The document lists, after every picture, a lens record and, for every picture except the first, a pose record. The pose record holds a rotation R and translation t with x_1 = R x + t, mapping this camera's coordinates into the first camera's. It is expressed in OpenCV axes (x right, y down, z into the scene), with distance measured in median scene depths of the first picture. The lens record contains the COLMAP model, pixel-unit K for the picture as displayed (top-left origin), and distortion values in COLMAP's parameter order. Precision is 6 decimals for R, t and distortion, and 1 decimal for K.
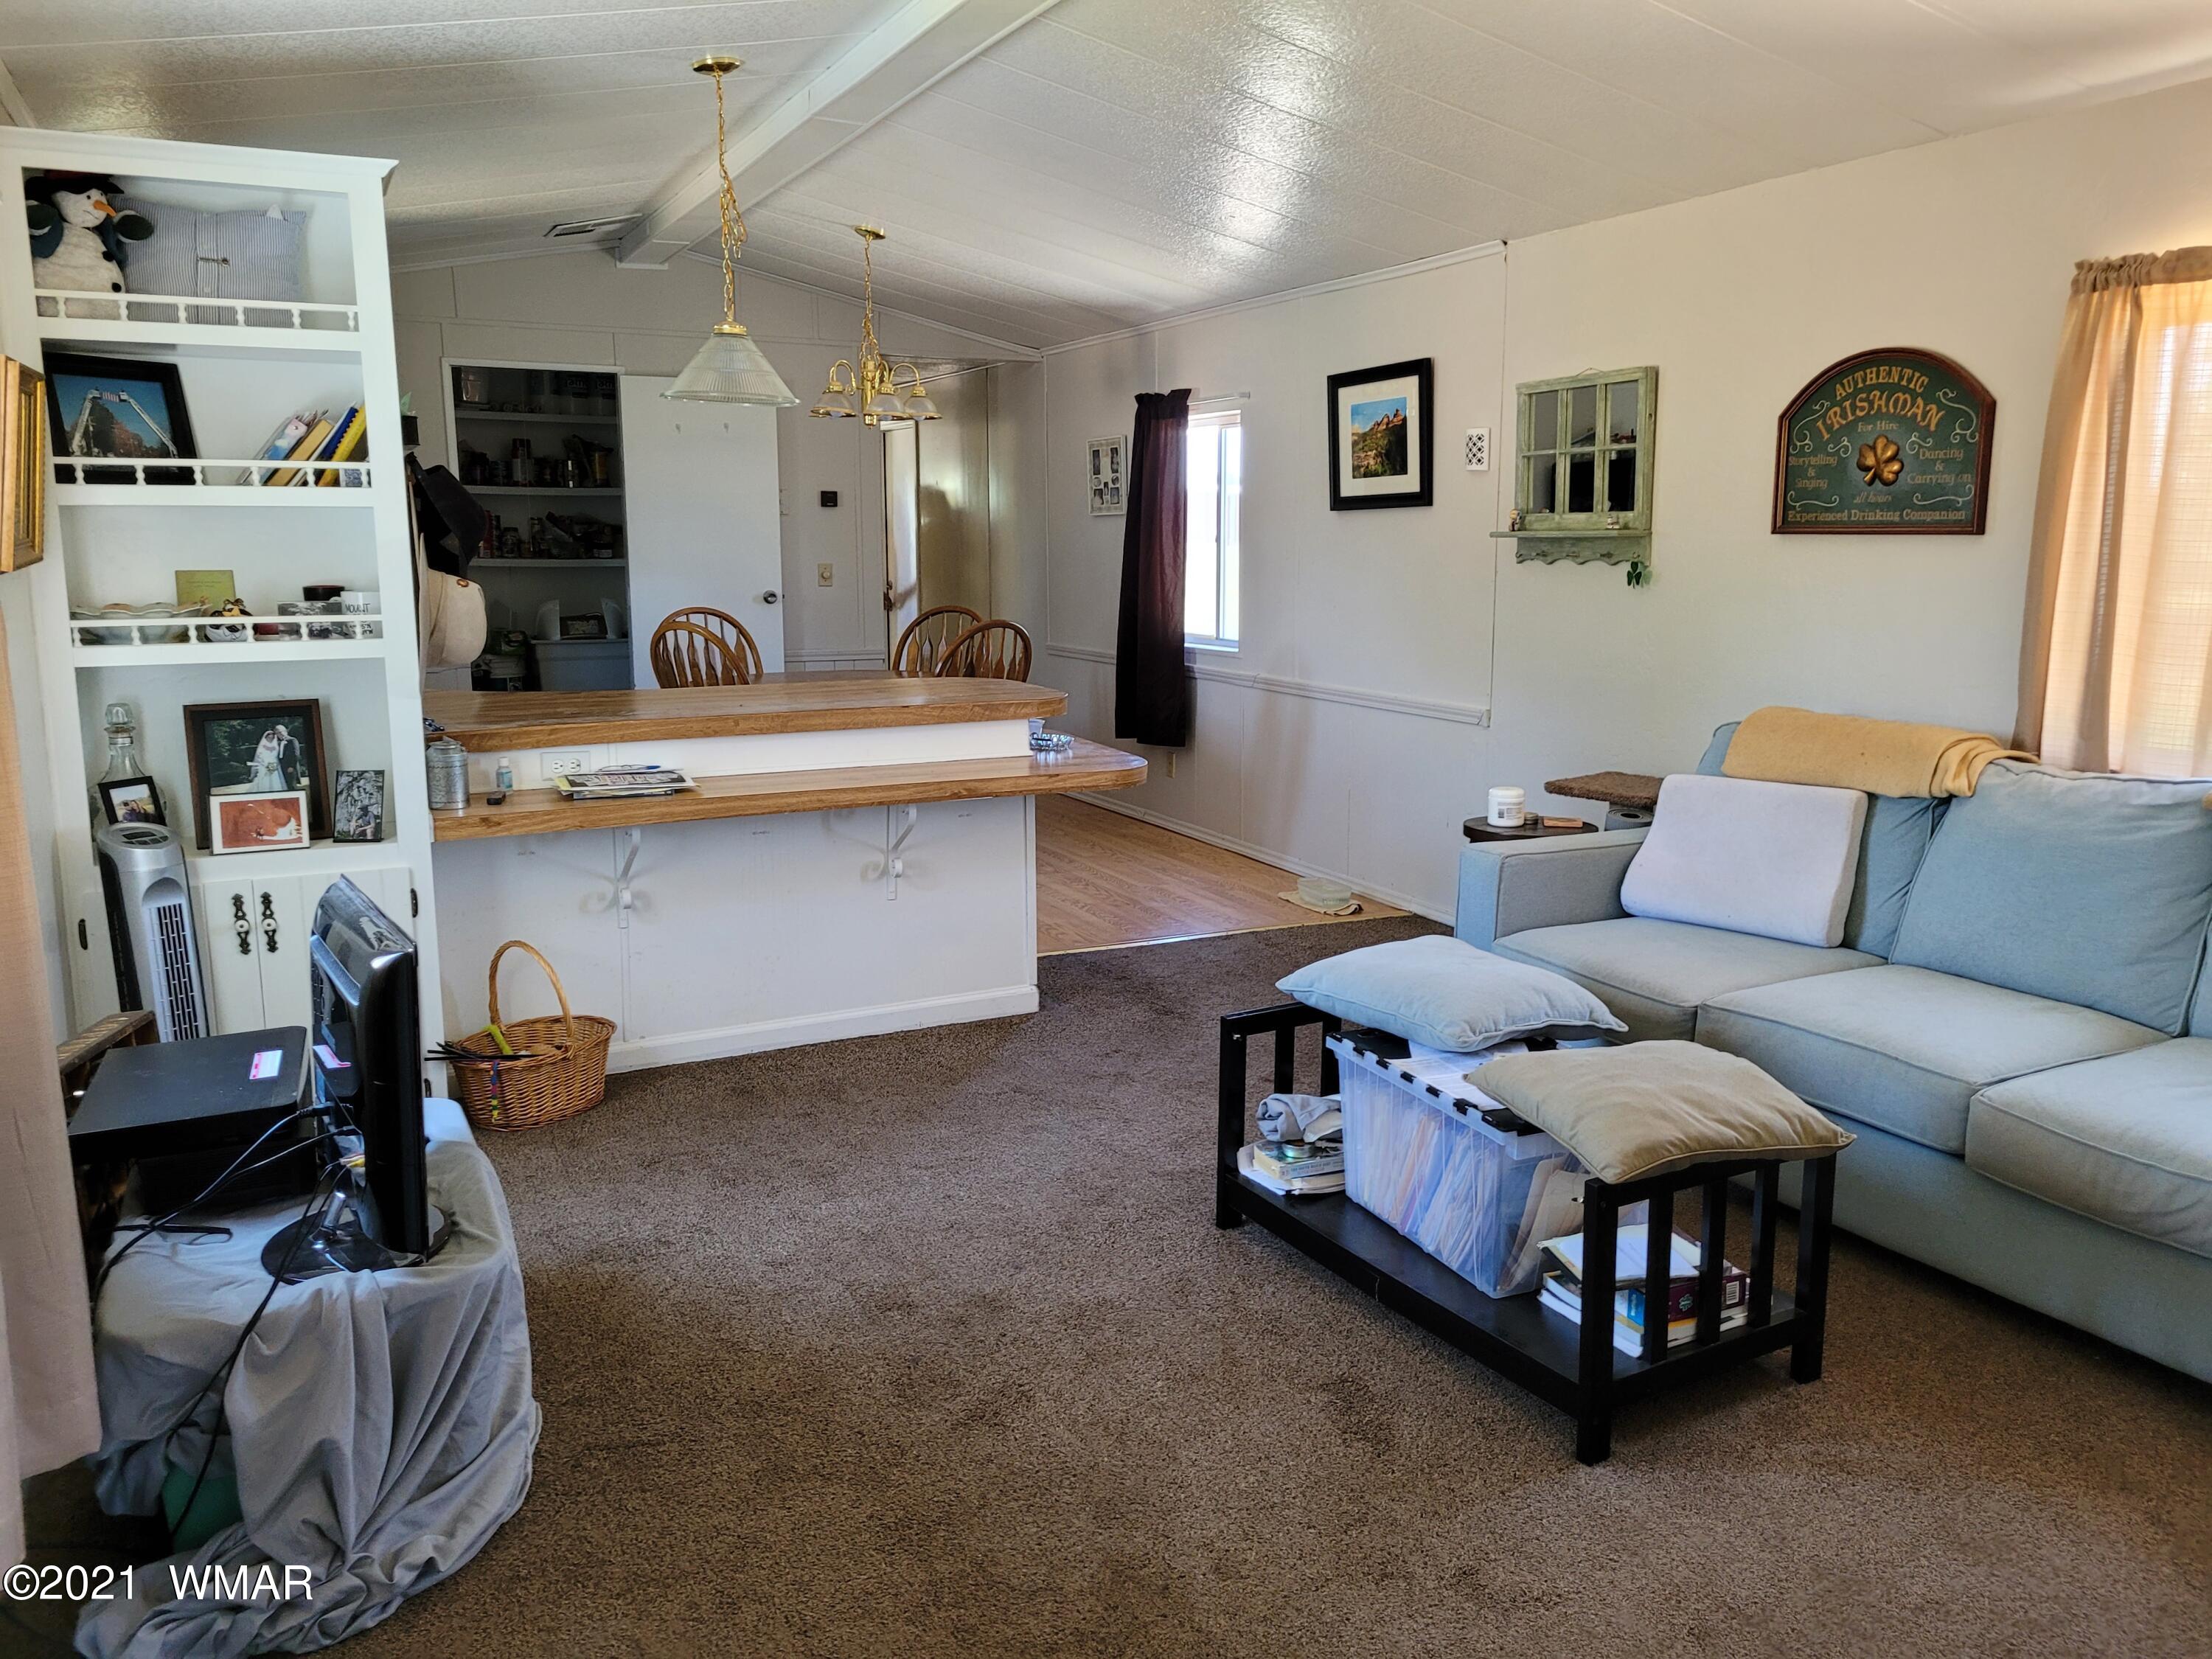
lens RADIAL K [[1668.2, 0, 1151.5], [0, 1668.2, 804.2], [0, 0, 1]] dist [0.054373, -0.042728]
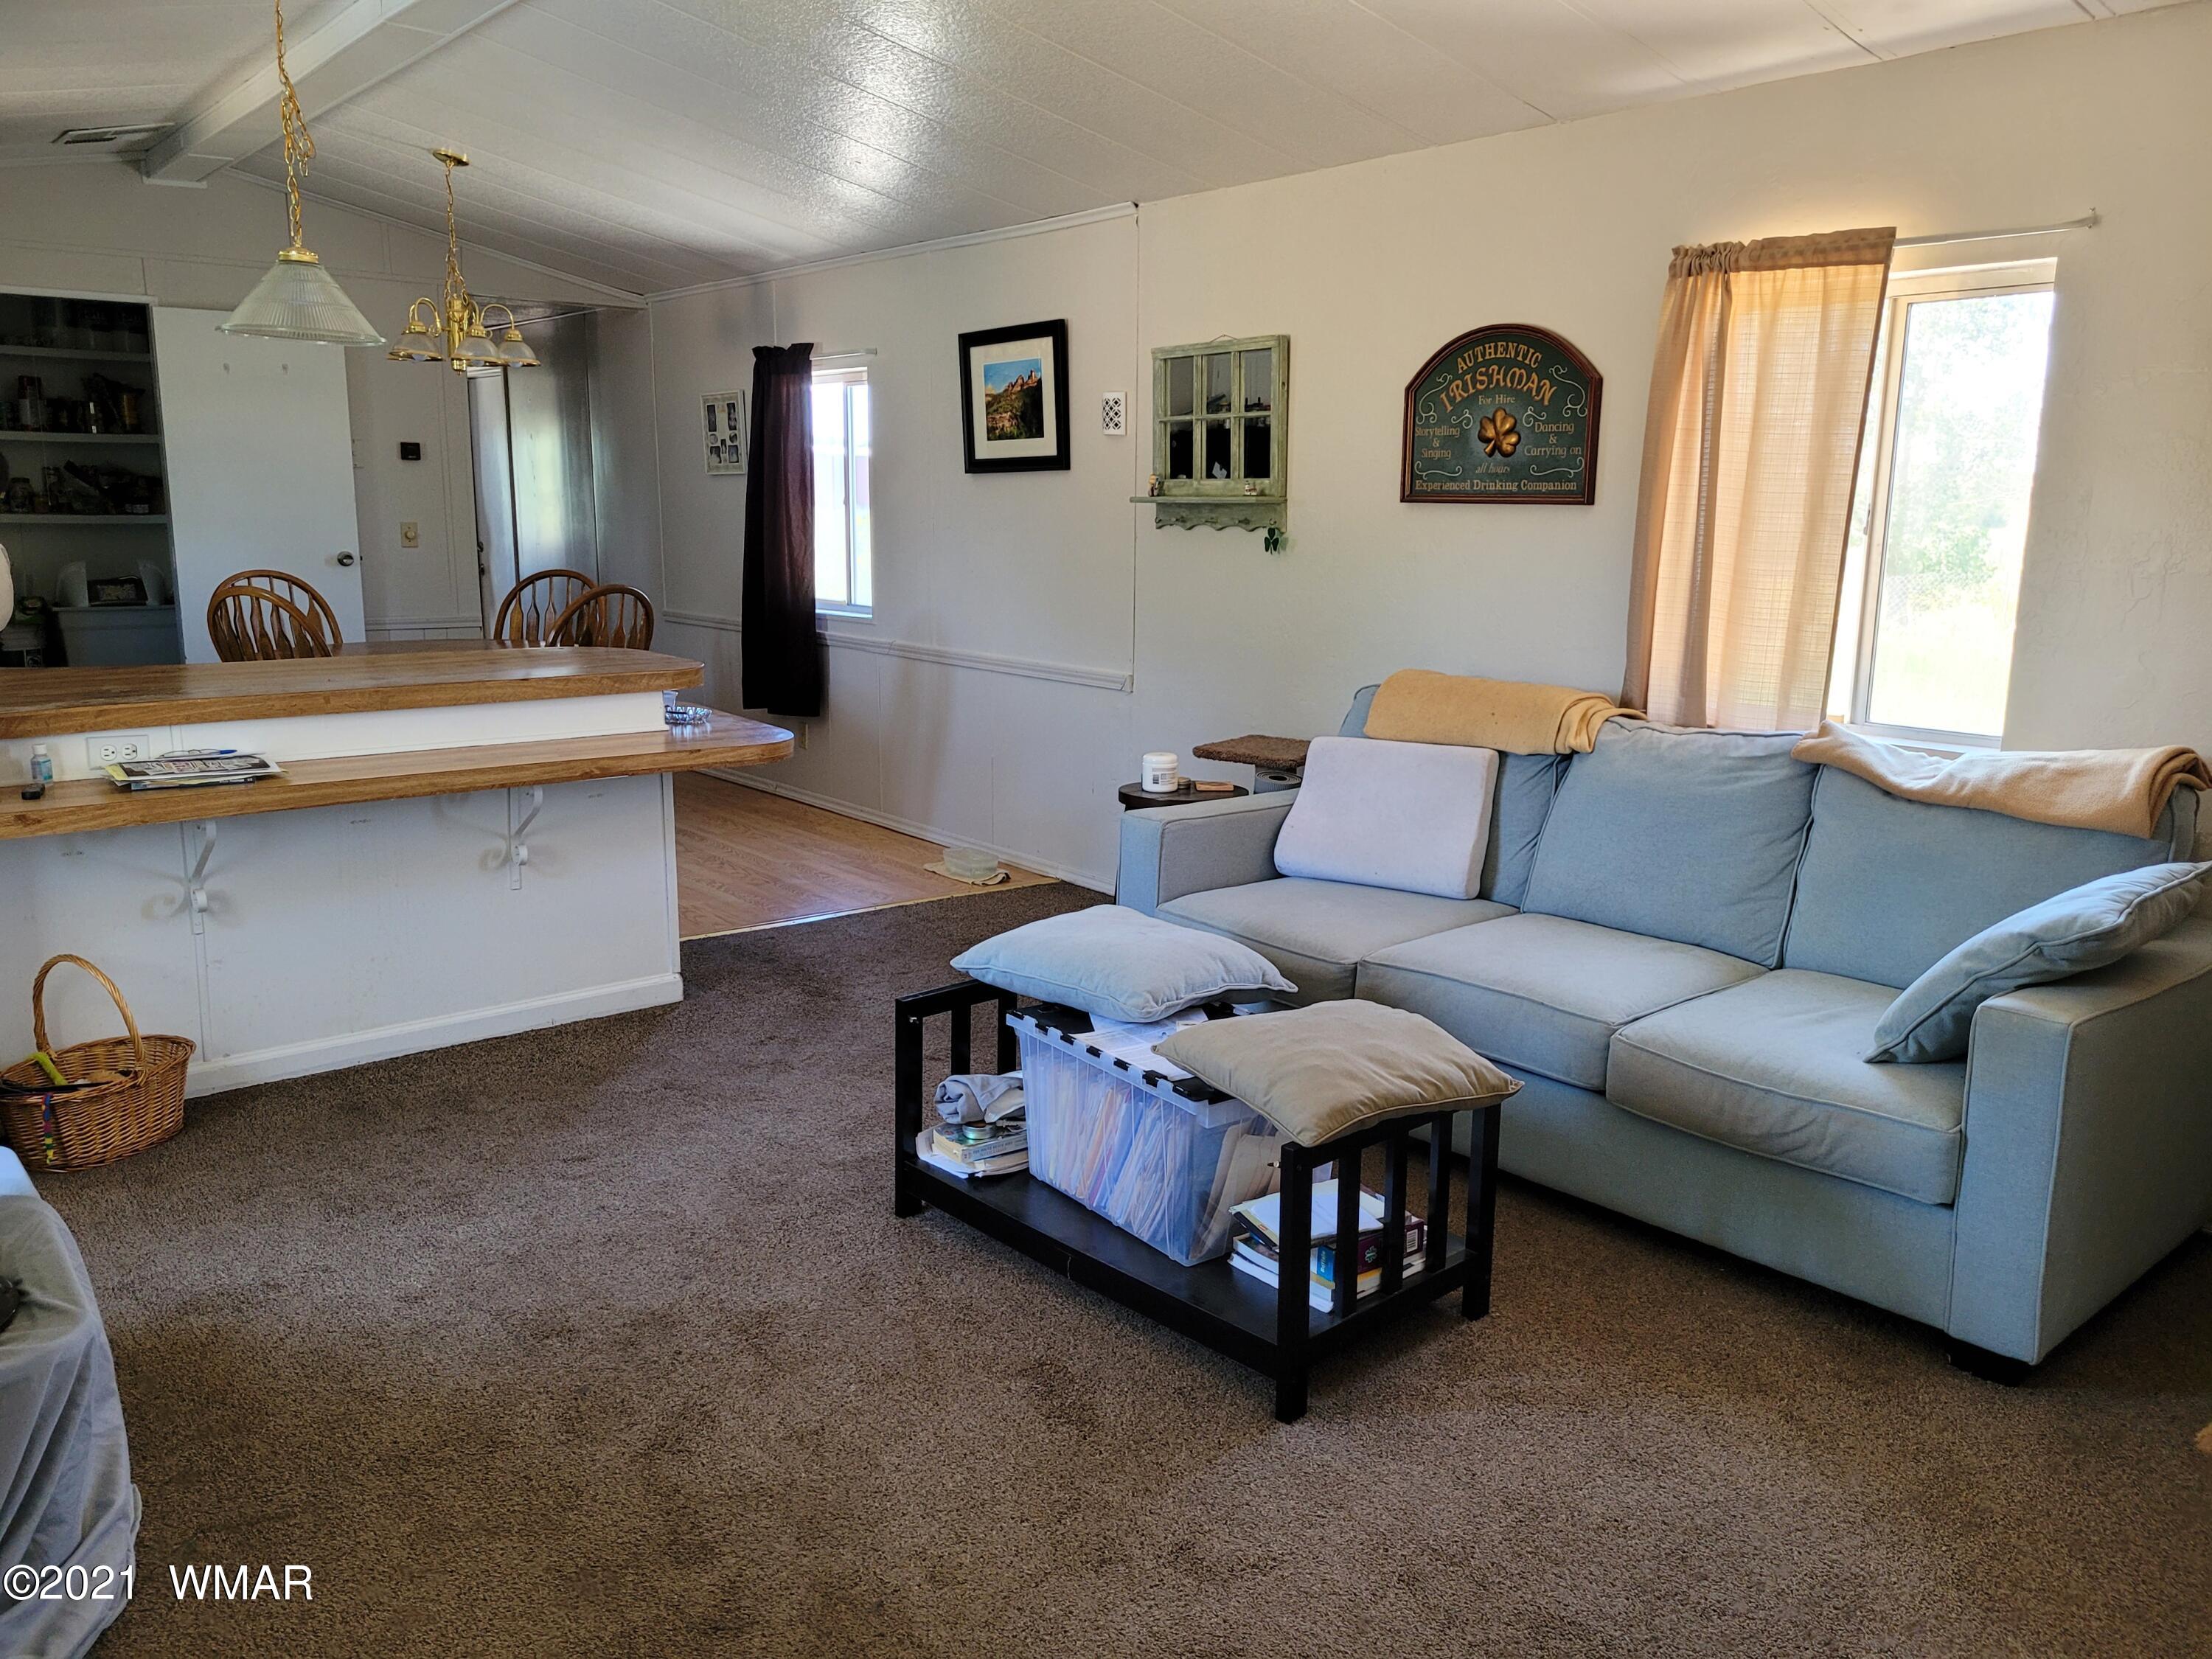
lens RADIAL K [[1668.2, 0, 1124.5], [0, 1668.2, 820.6], [0, 0, 1]] dist [0.054373, -0.042728]
pose [[0.977053, -0.030837, 0.210751, -0.024703], [0.024427, 0.999158, 0.032951, -0.003604], [-0.211590, -0.027047, 0.976984, 0.028376]]
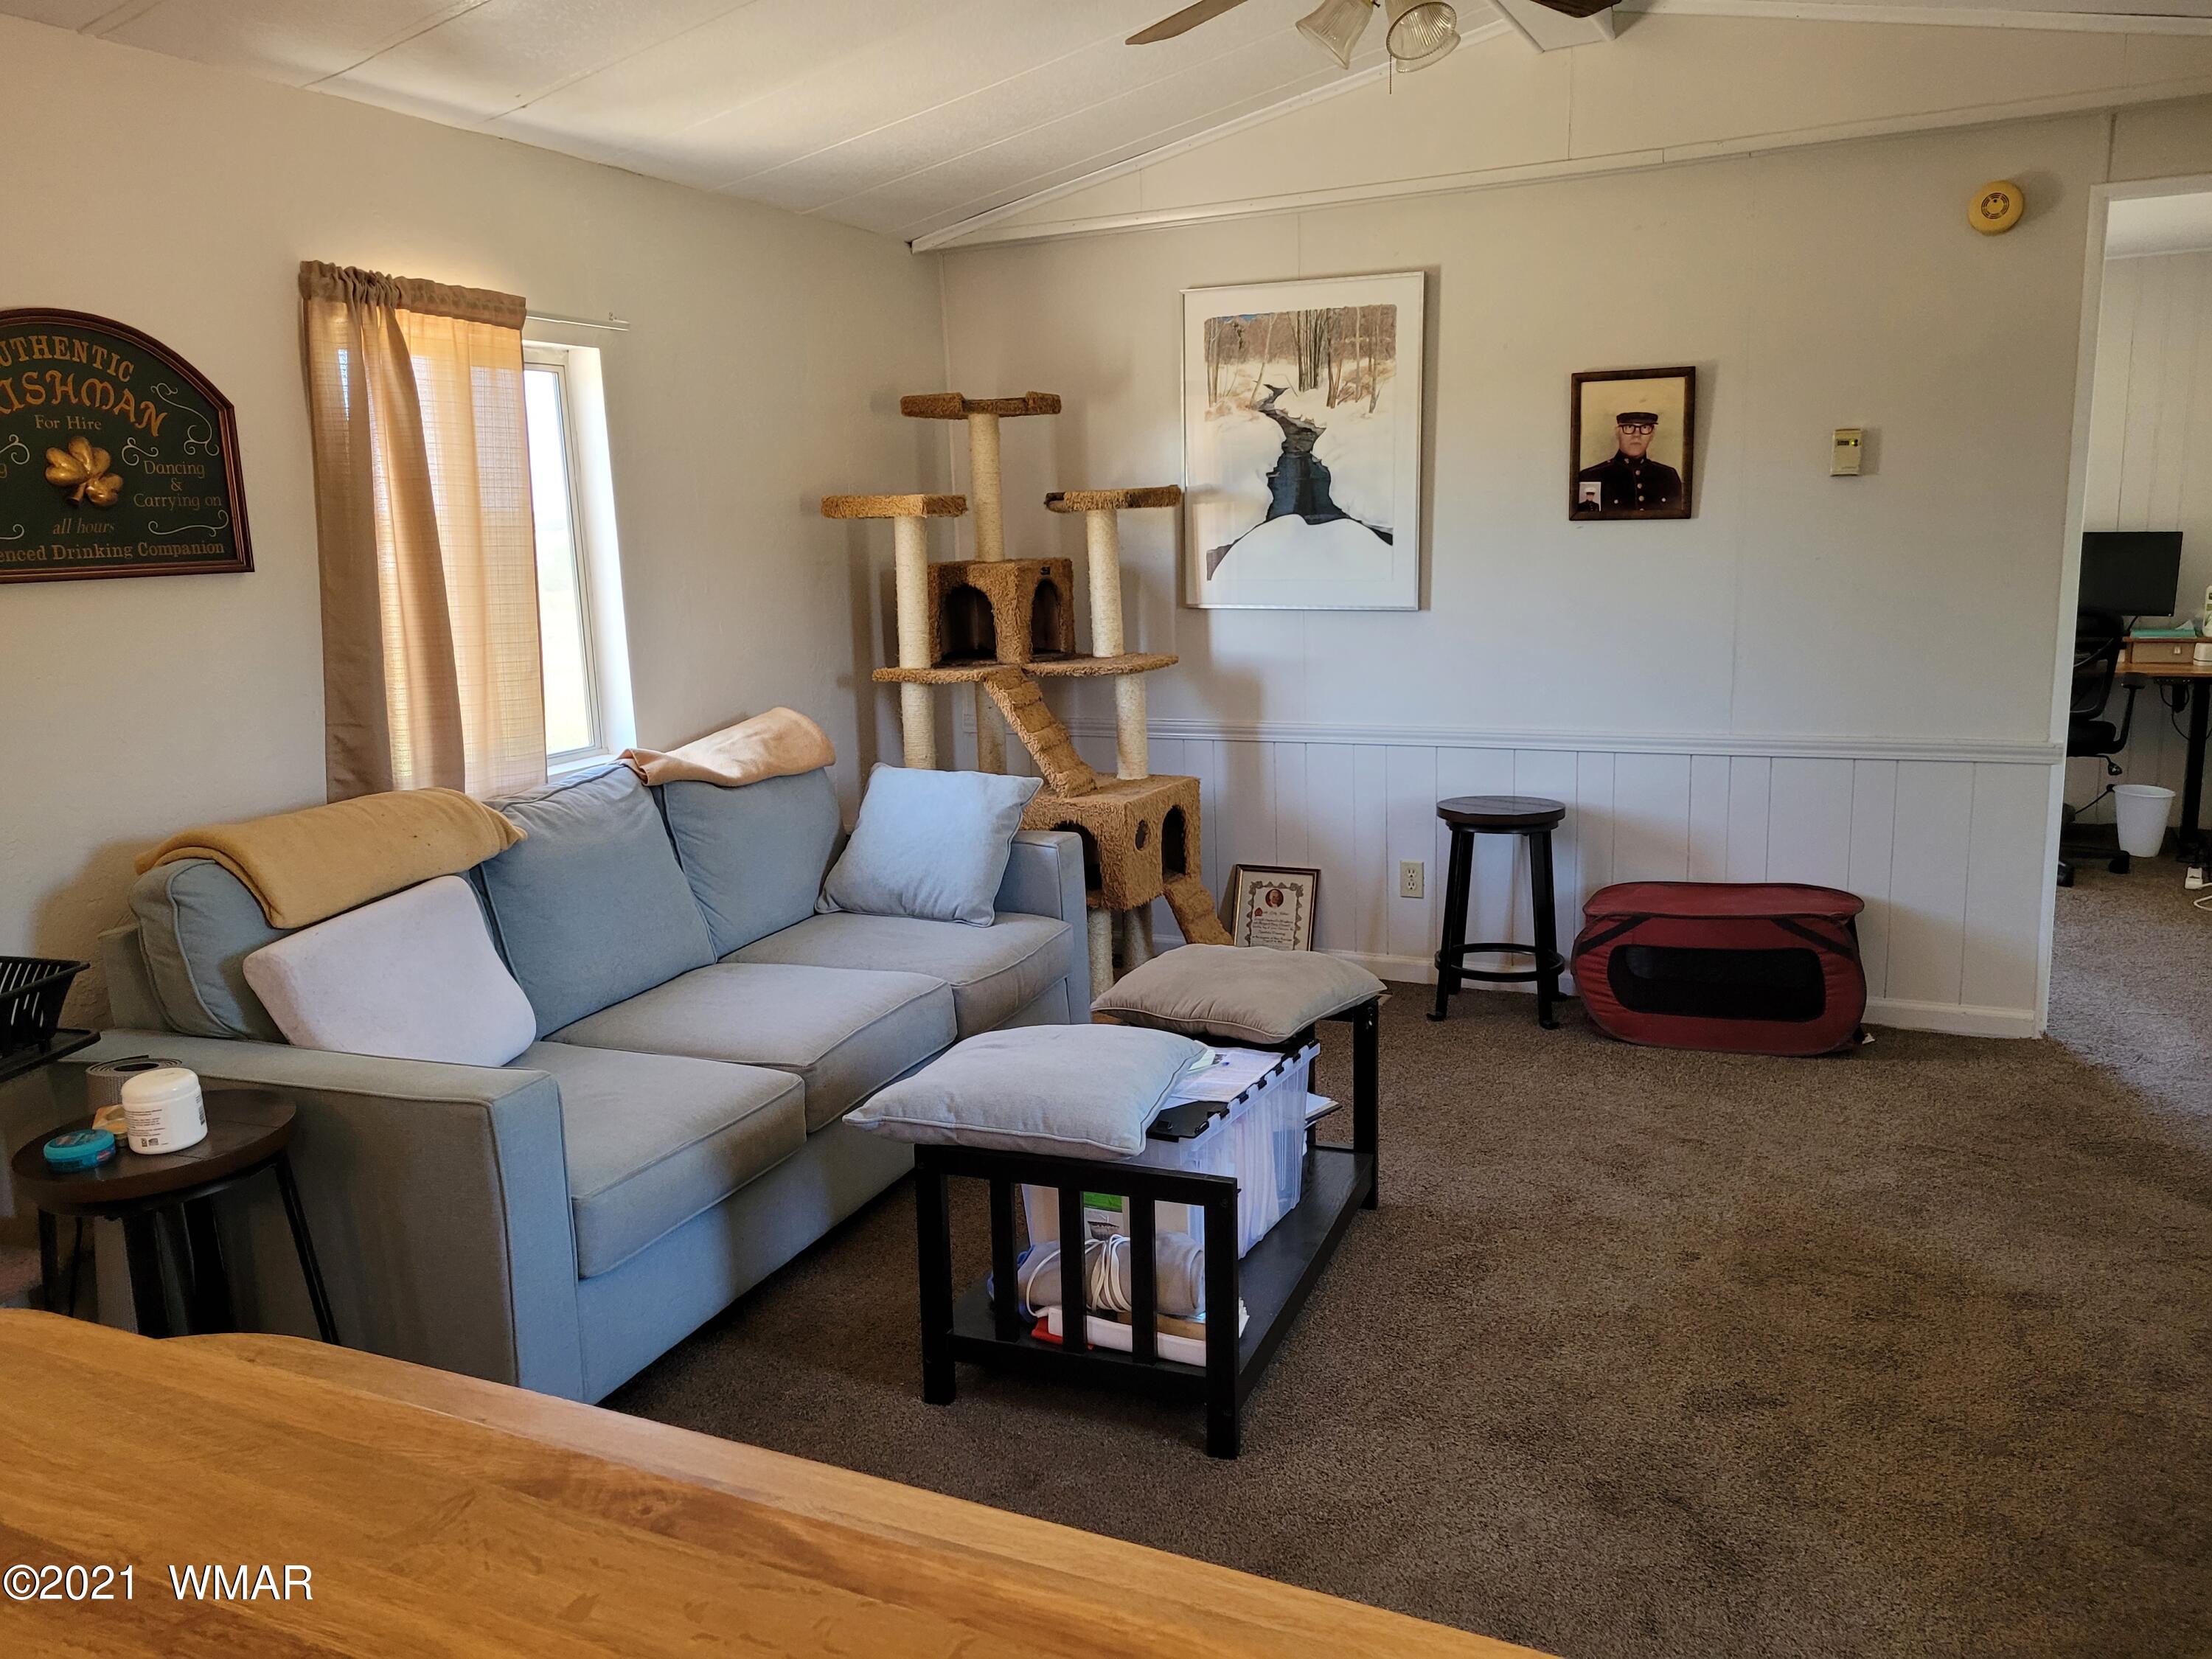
lens RADIAL K [[1668.2, 0, 1105.0], [0, 1668.2, 825.3], [0, 0, 1]] dist [0.054373, -0.042728]
pose [[-0.598403, -0.109897, 0.793622, -0.439321], [0.181716, 0.946118, 0.268030, -0.199734], [-0.780316, 0.304604, -0.546190, 1.237041]]
